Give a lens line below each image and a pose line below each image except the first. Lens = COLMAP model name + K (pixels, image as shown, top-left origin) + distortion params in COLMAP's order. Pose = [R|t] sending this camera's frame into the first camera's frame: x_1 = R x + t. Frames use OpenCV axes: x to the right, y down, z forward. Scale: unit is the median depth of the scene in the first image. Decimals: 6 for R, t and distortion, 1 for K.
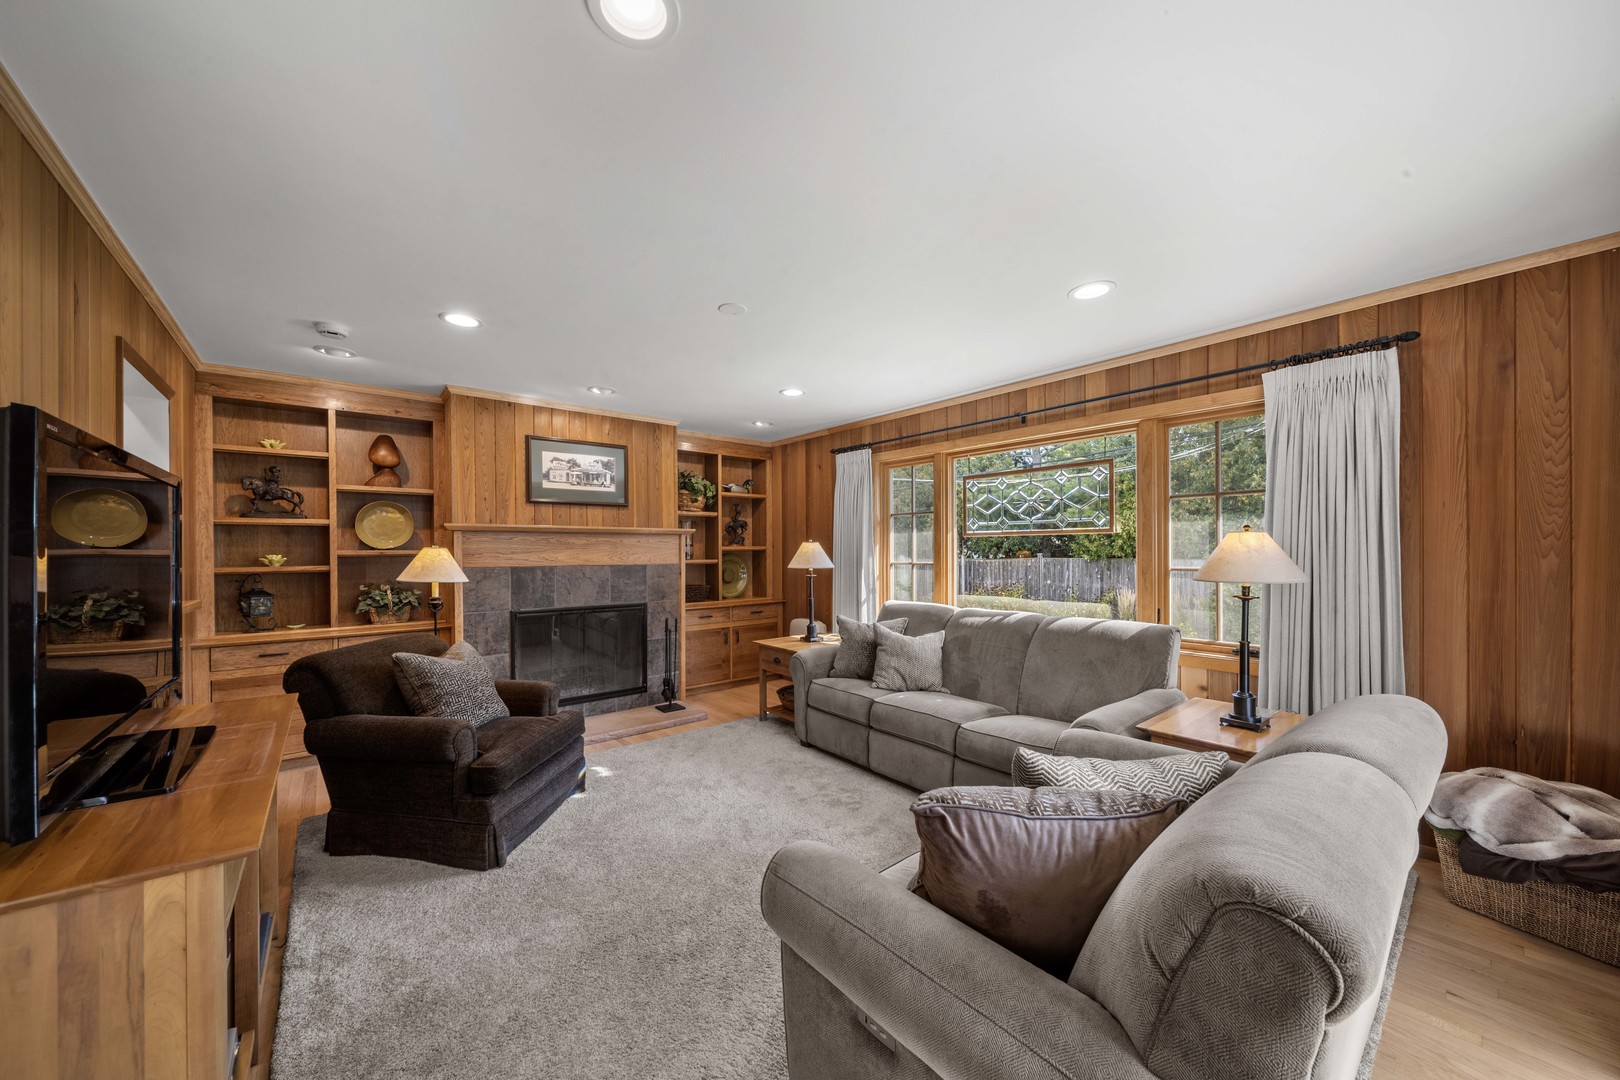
lens RADIAL K [[577.1, 0, 792.6], [0, 577.1, 551.7], [0, 0, 1]] dist [0.000307, -0.000228]
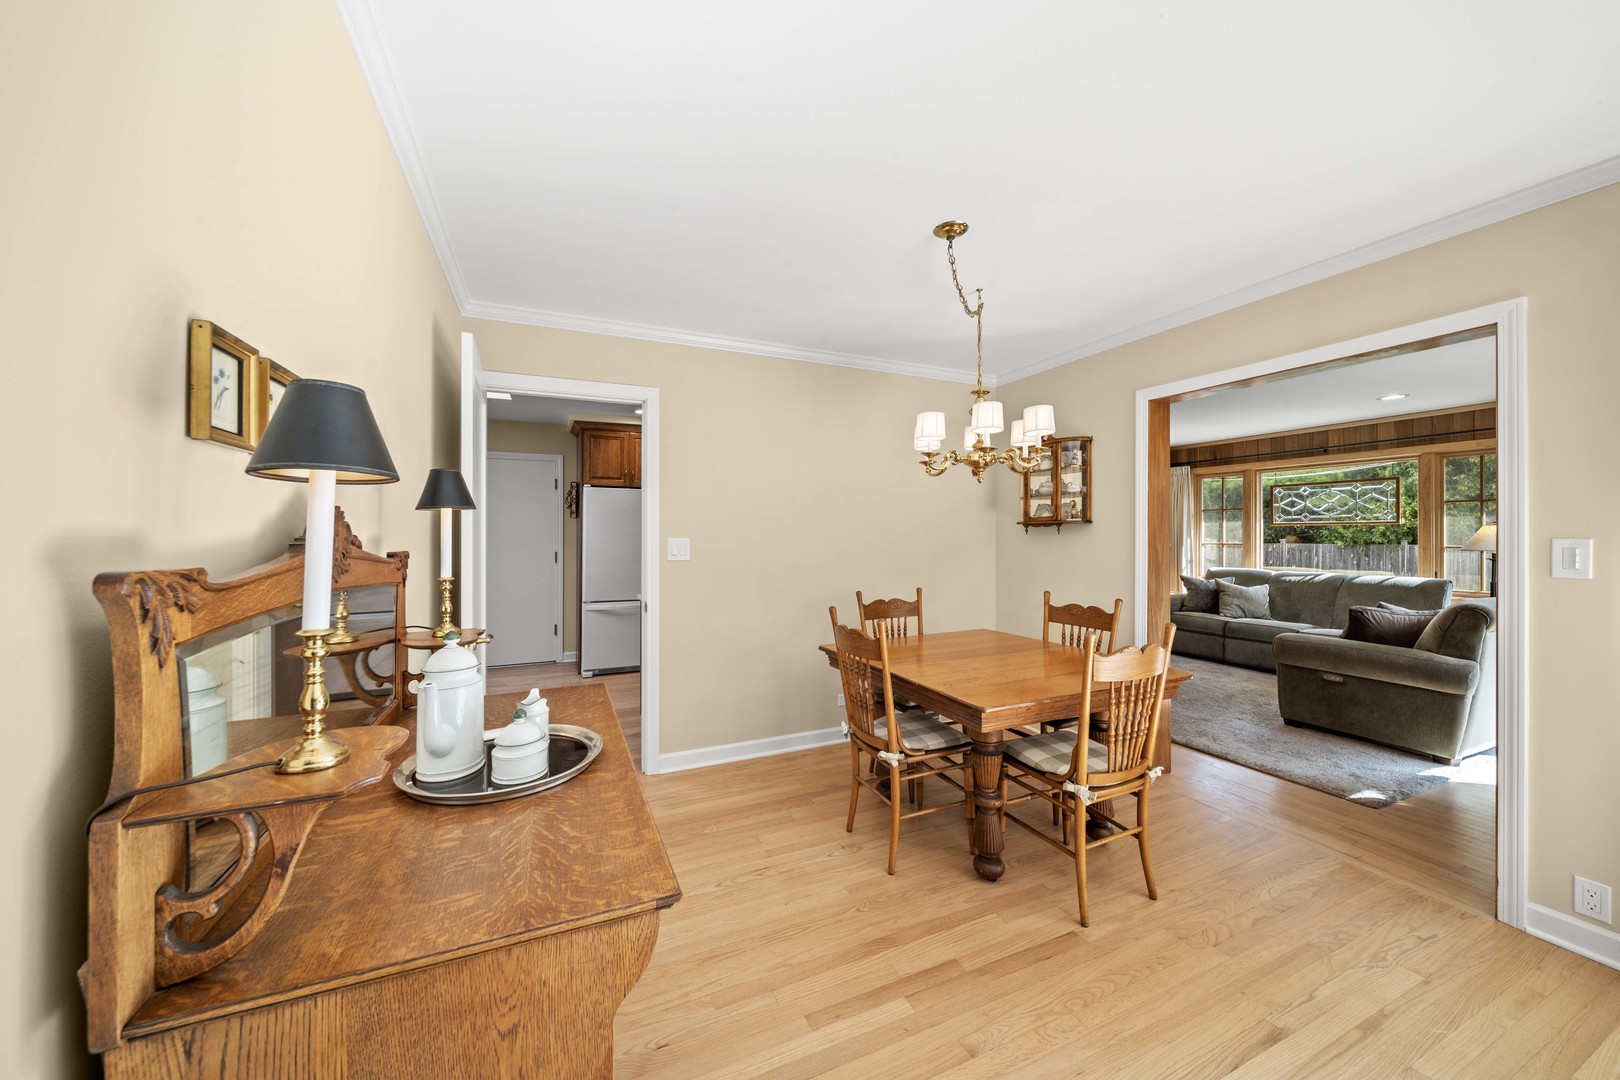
lens RADIAL K [[567.3, 0, 795.7], [0, 567.3, 534.0], [0, 0, 1]] dist [-0.000276, -0.001743]
pose [[0.962746, 0.005791, -0.270345, -0.541308], [-0.006624, 0.999976, -0.002170, 0.007642], [0.270326, 0.003880, 0.962761, -0.823043]]
